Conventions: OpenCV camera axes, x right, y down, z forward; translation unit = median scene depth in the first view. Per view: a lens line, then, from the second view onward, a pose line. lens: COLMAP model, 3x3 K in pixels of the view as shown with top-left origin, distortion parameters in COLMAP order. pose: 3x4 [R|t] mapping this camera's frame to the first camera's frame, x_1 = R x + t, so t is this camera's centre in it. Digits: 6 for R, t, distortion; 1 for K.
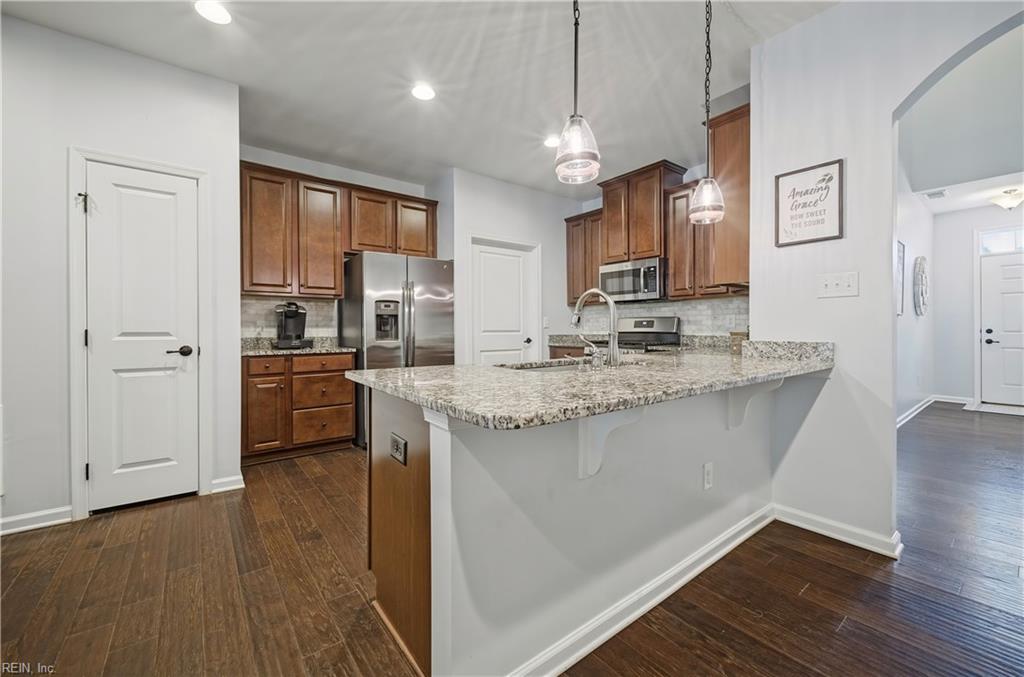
lens RADIAL K [[404.3, 0, 509.6], [0, 404.3, 335.6], [0, 0, 1]] dist [0.003039, -0.002573]
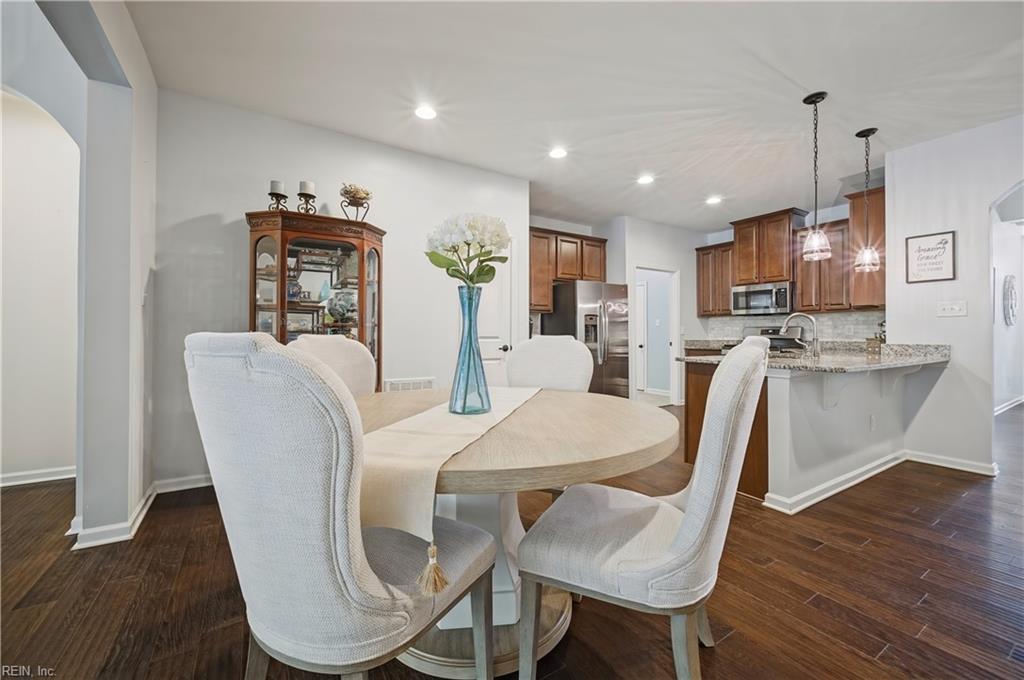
lens RADIAL K [[404.3, 0, 511.8], [0, 404.3, 335.1], [0, 0, 1]] dist [0.003039, -0.002573]
pose [[0.995151, 0.004379, -0.098266, -0.432092], [-0.005967, 0.999856, -0.015873, 0.008012], [0.098182, 0.016382, 0.995034, -0.429052]]
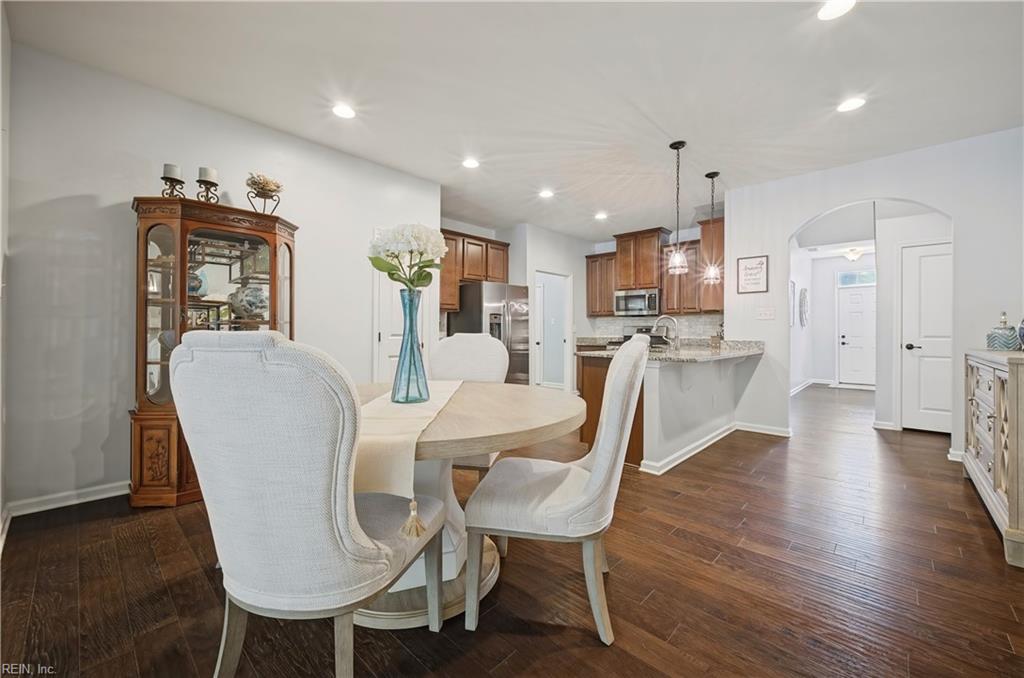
lens RADIAL K [[404.3, 0, 512.5], [0, 404.3, 335.5], [0, 0, 1]] dist [0.003039, -0.002573]
pose [[0.987130, 0.005990, 0.159808, -0.477041], [-0.004460, 0.999941, -0.009935, 0.008746], [-0.159858, 0.009094, 0.987098, -0.501265]]
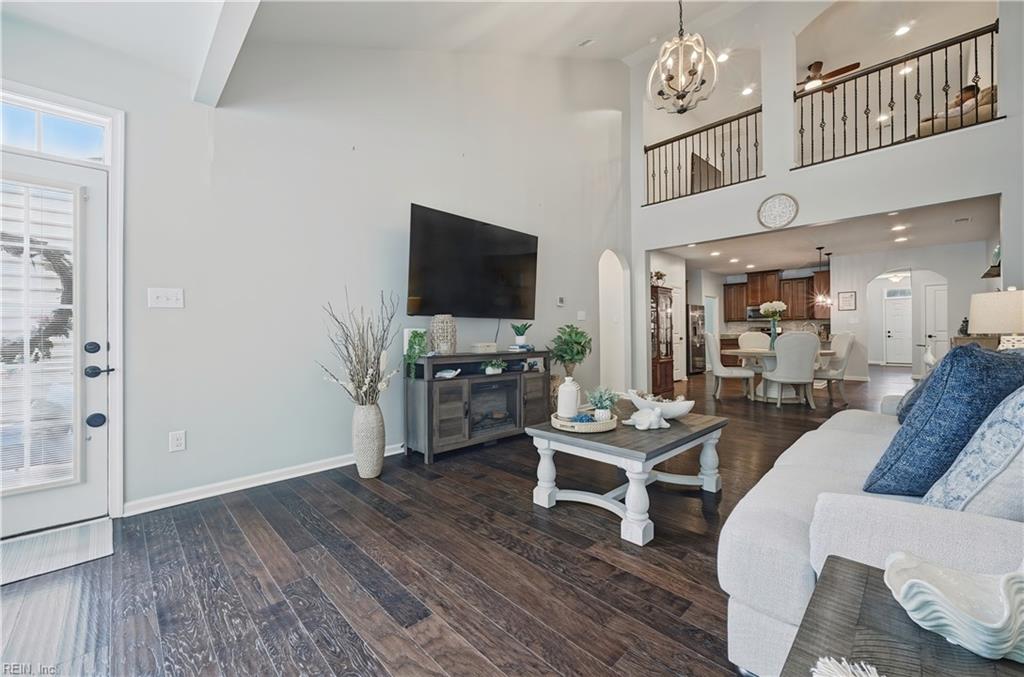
lens RADIAL K [[404.3, 0, 510.9], [0, 404.3, 339.7], [0, 0, 1]] dist [0.003039, -0.002573]
pose [[0.994105, -0.005149, 0.108297, -1.843189], [0.005198, 0.999986, -0.000169, 0.031637], [-0.108295, 0.000730, 0.994119, -1.619419]]
